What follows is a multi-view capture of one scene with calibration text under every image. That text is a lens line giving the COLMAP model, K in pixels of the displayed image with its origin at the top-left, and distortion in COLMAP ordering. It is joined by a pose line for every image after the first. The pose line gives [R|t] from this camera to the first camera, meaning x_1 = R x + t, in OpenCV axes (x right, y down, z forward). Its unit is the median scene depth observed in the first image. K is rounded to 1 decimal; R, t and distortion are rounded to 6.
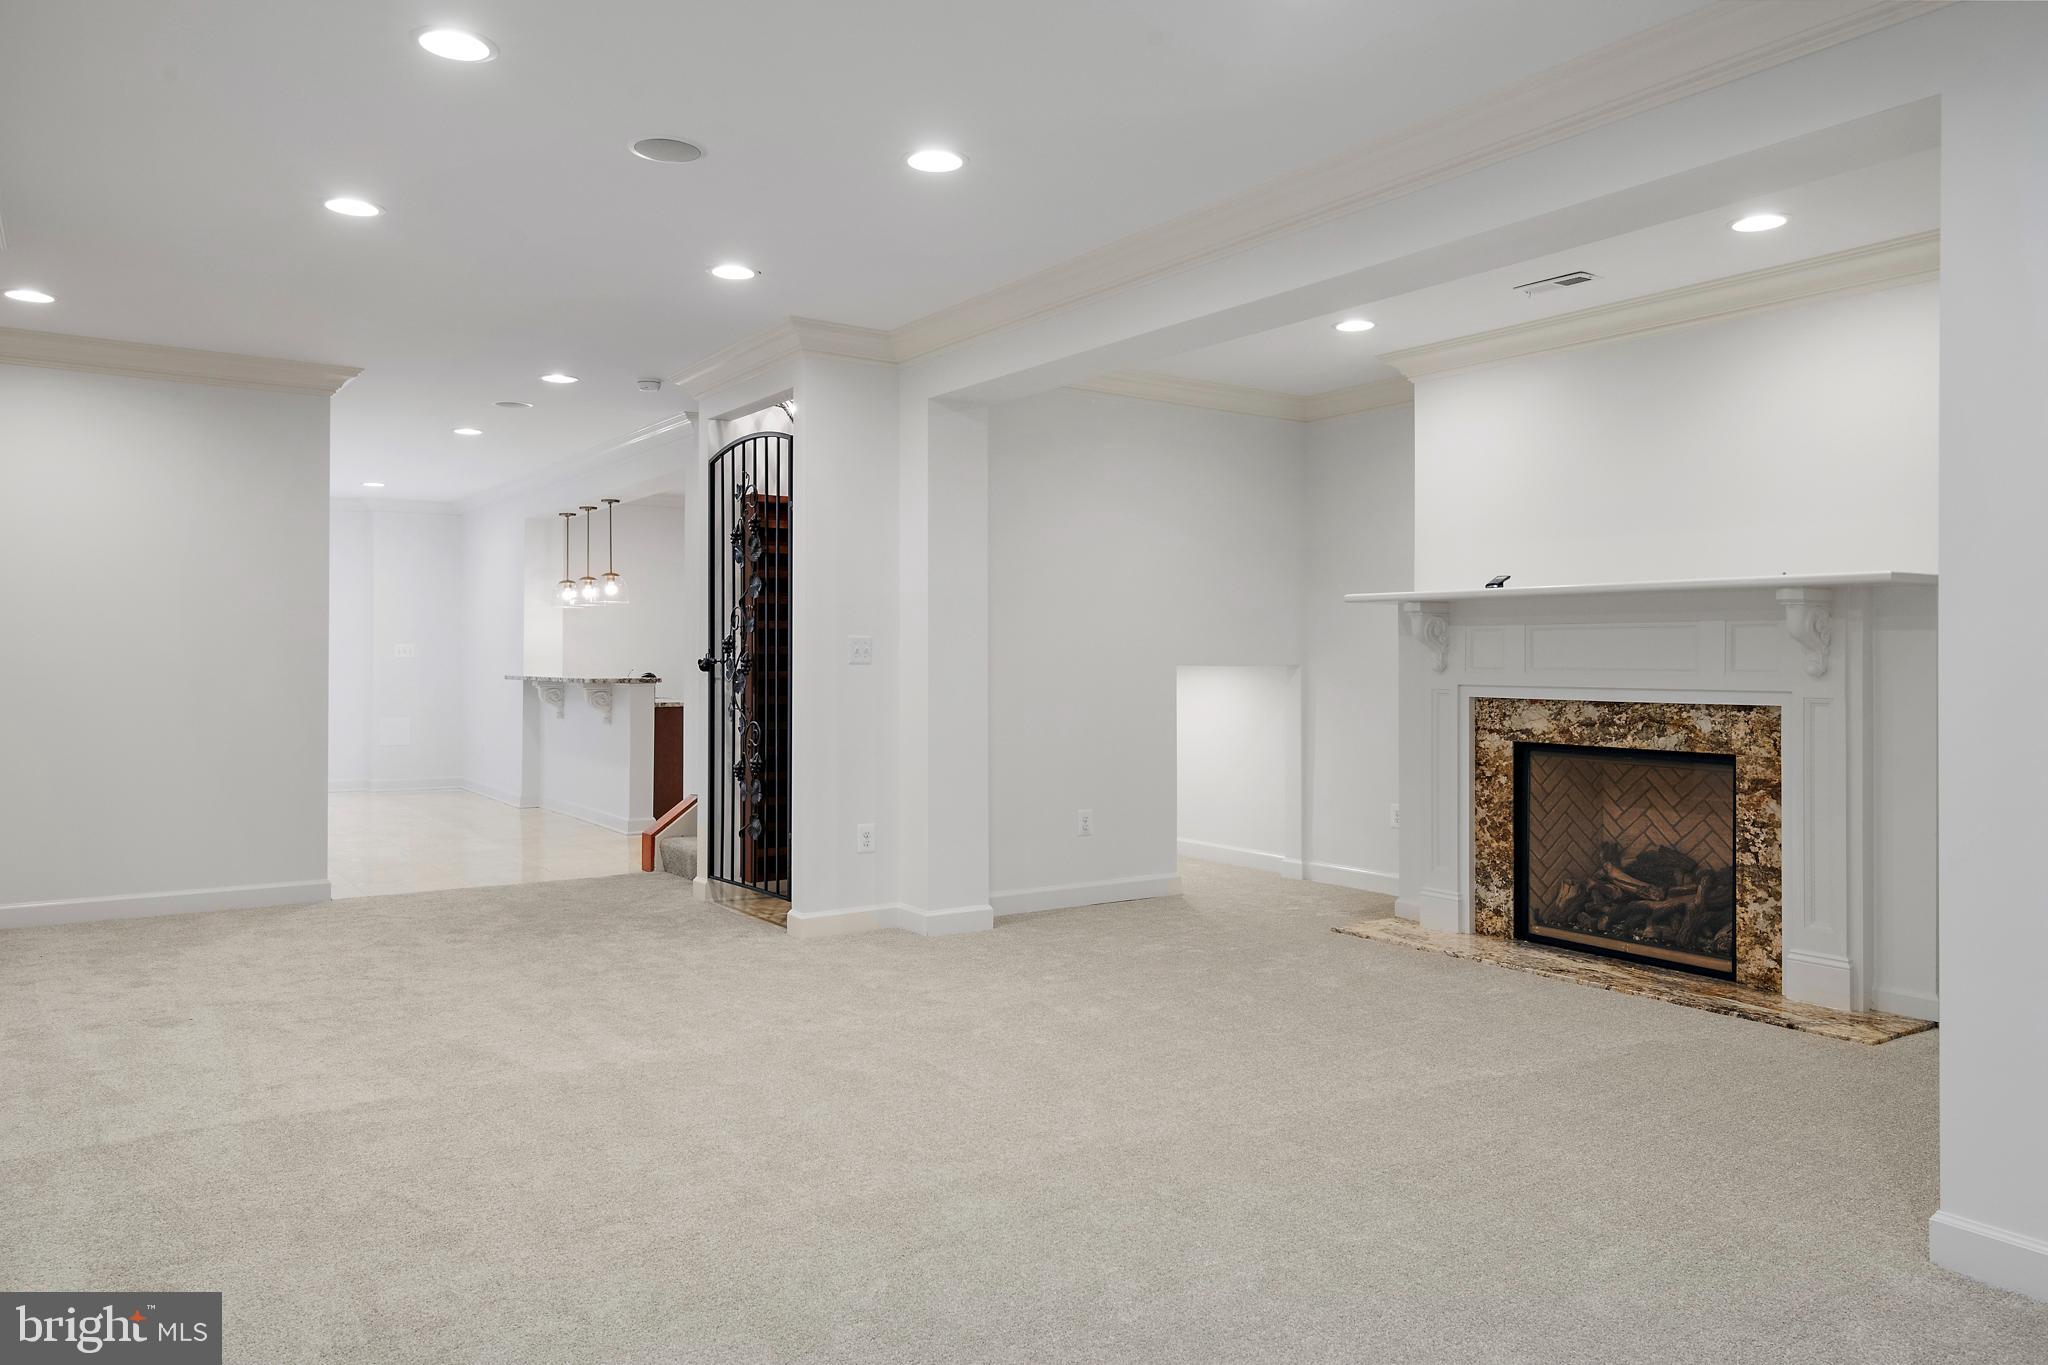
lens RADIAL K [[1399.7, 0, 1024.2], [0, 1399.7, 655.9], [0, 0, 1]] dist [0.008475, 0.001305]
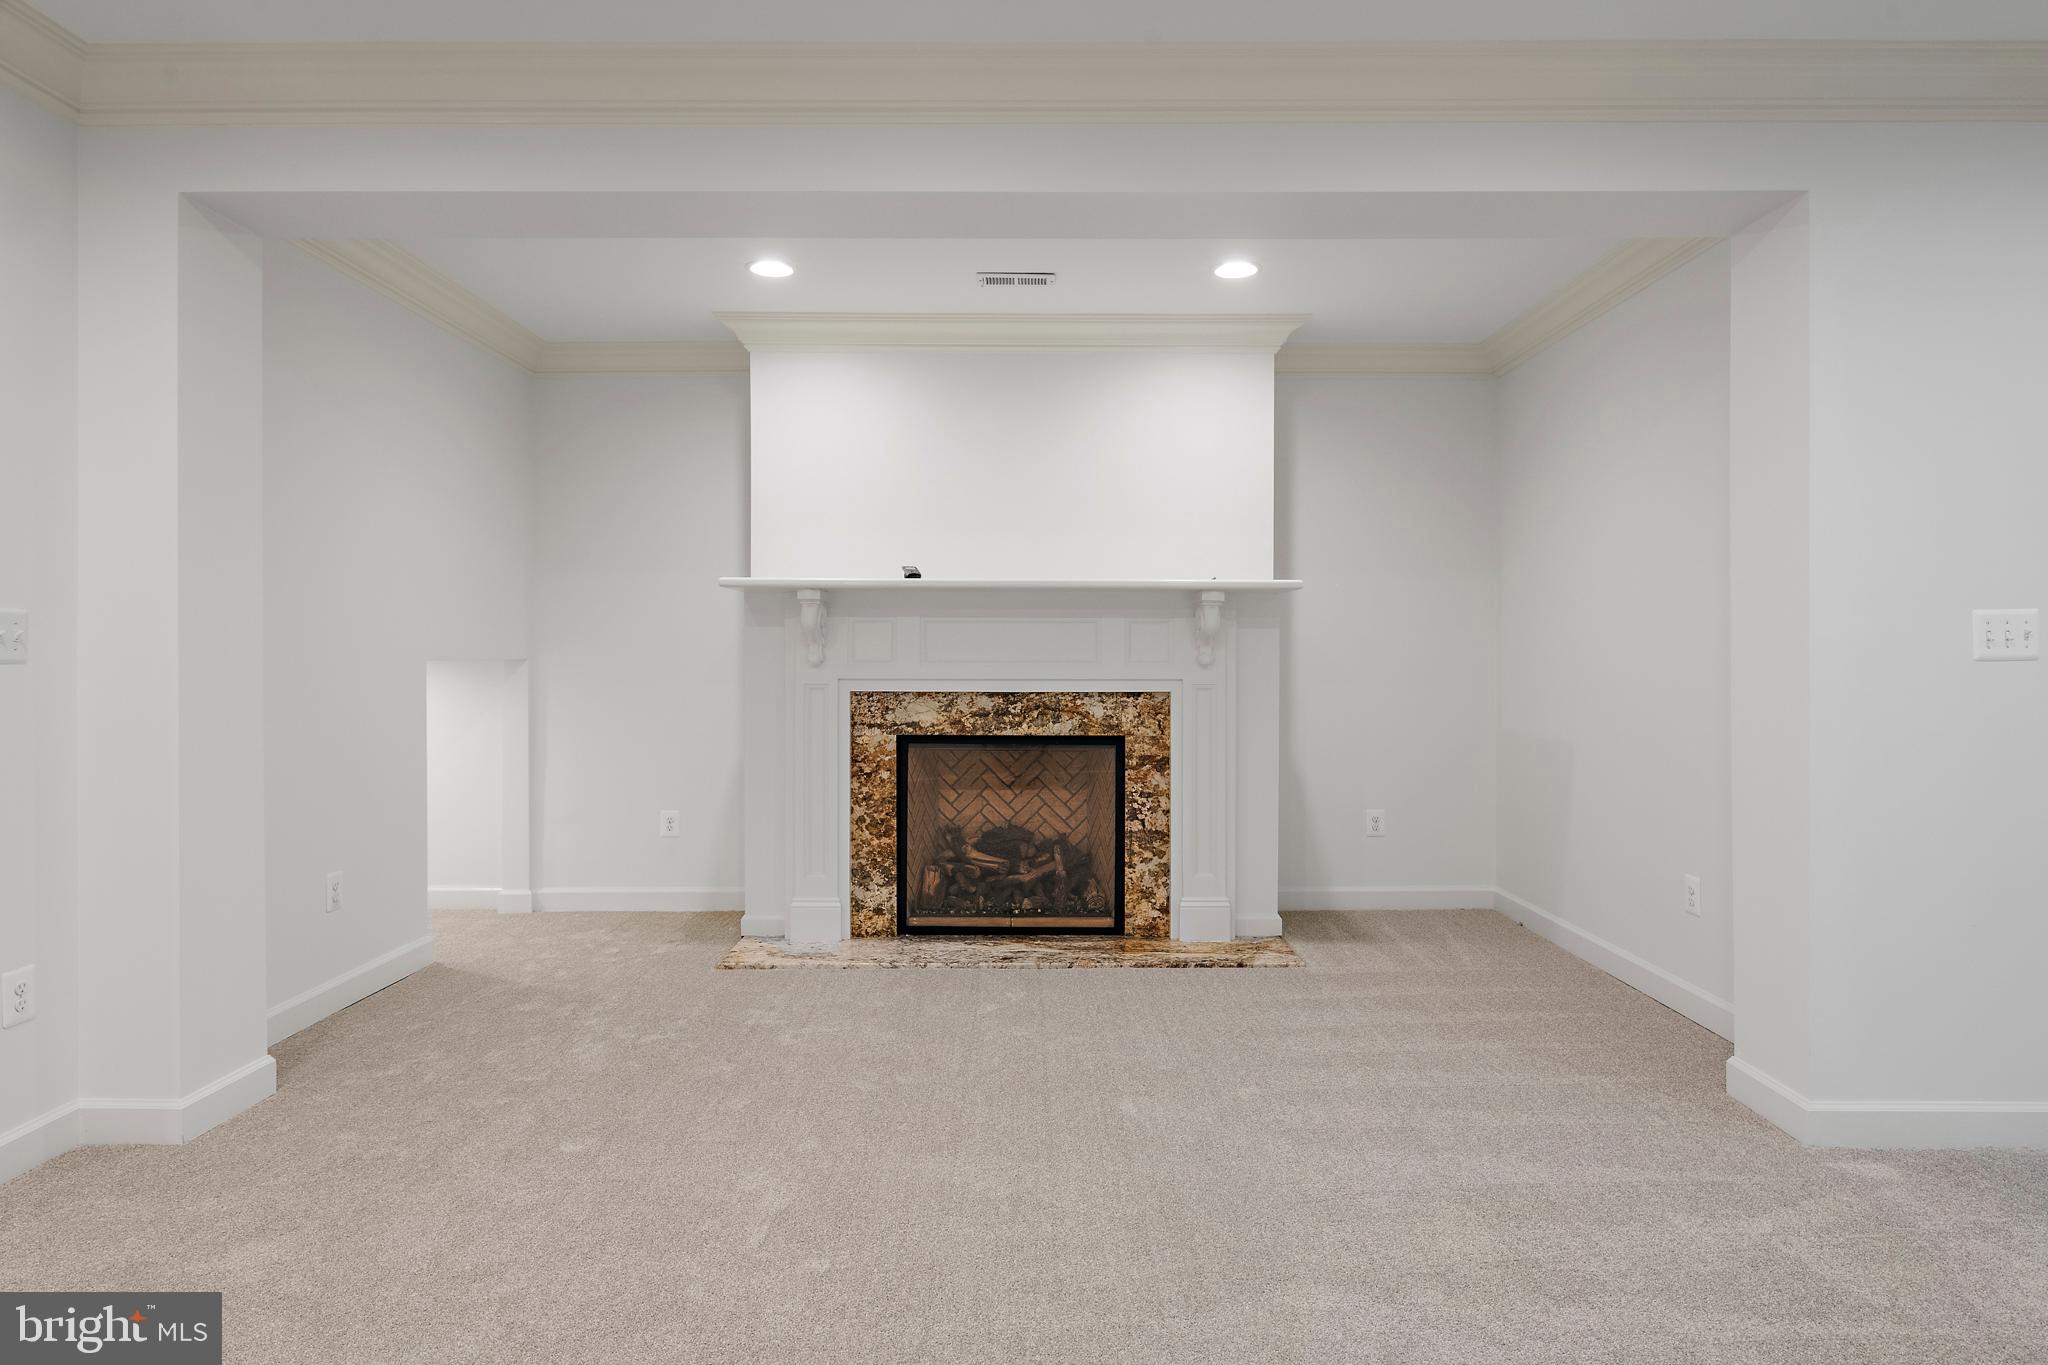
lens RADIAL K [[1144.6, 0, 1024.7], [0, 1144.6, 652.5], [0, 0, 1]] dist [-0.001152, -0.001364]
pose [[0.565858, -0.002858, 0.824498, -0.276000], [-0.001431, 0.999989, 0.004449, -0.000941], [-0.824502, -0.003697, 0.565847, 0.491734]]
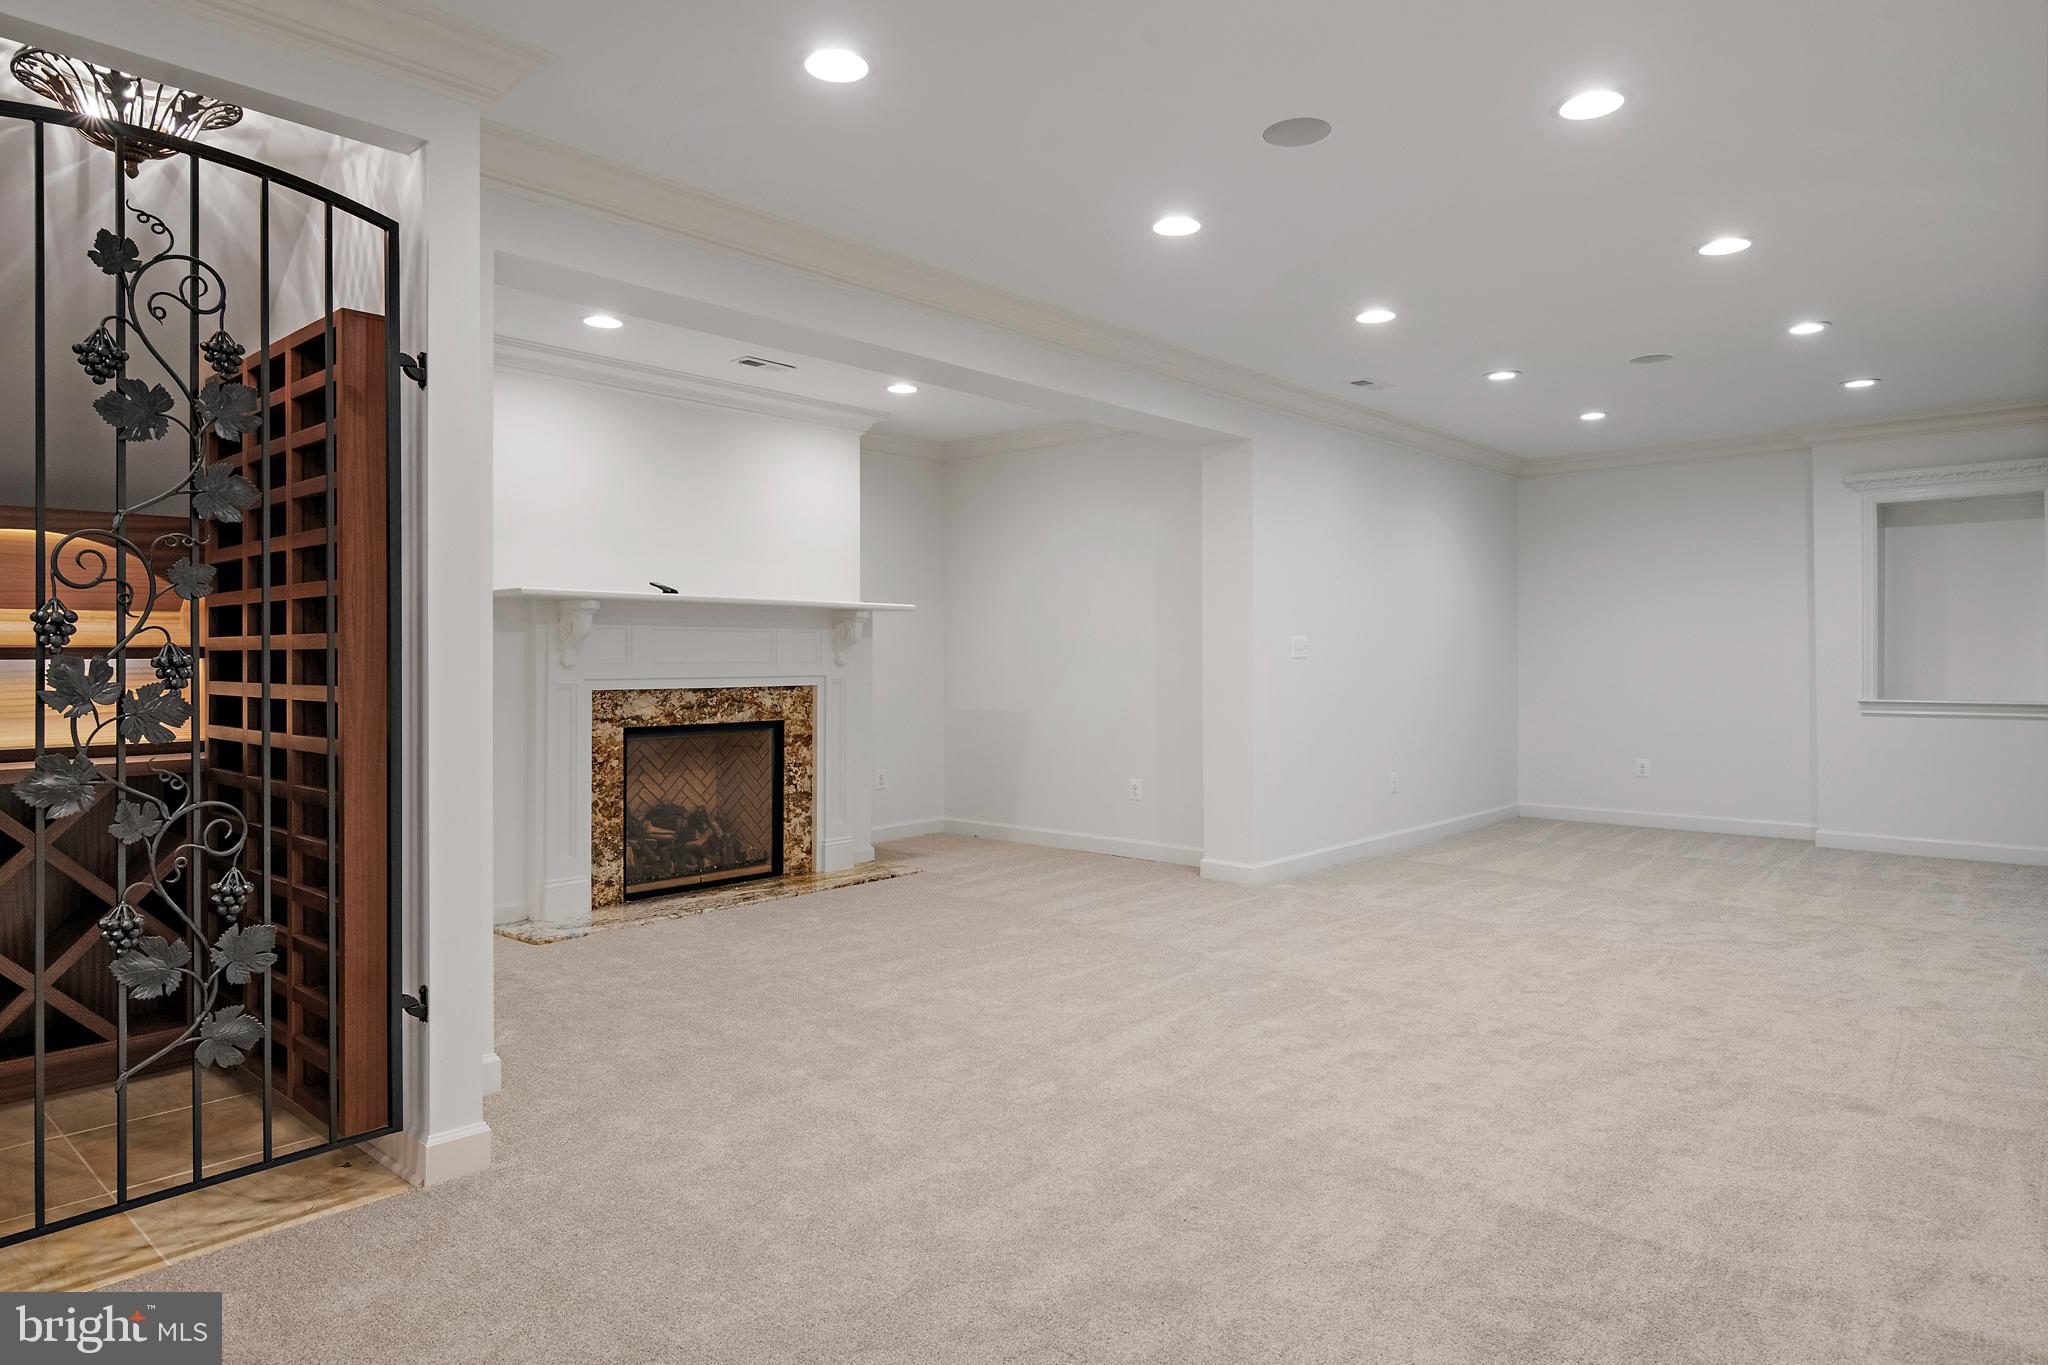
lens RADIAL K [[1224.5, 0, 1032.2], [0, 1224.5, 647.8], [0, 0, 1]] dist [0.002786, 0.000166]
pose [[-0.248544, 0.002062, 0.968618, -0.722971], [-0.003642, 0.999989, -0.003063, -0.001837], [-0.968614, -0.004289, -0.248534, 0.968730]]
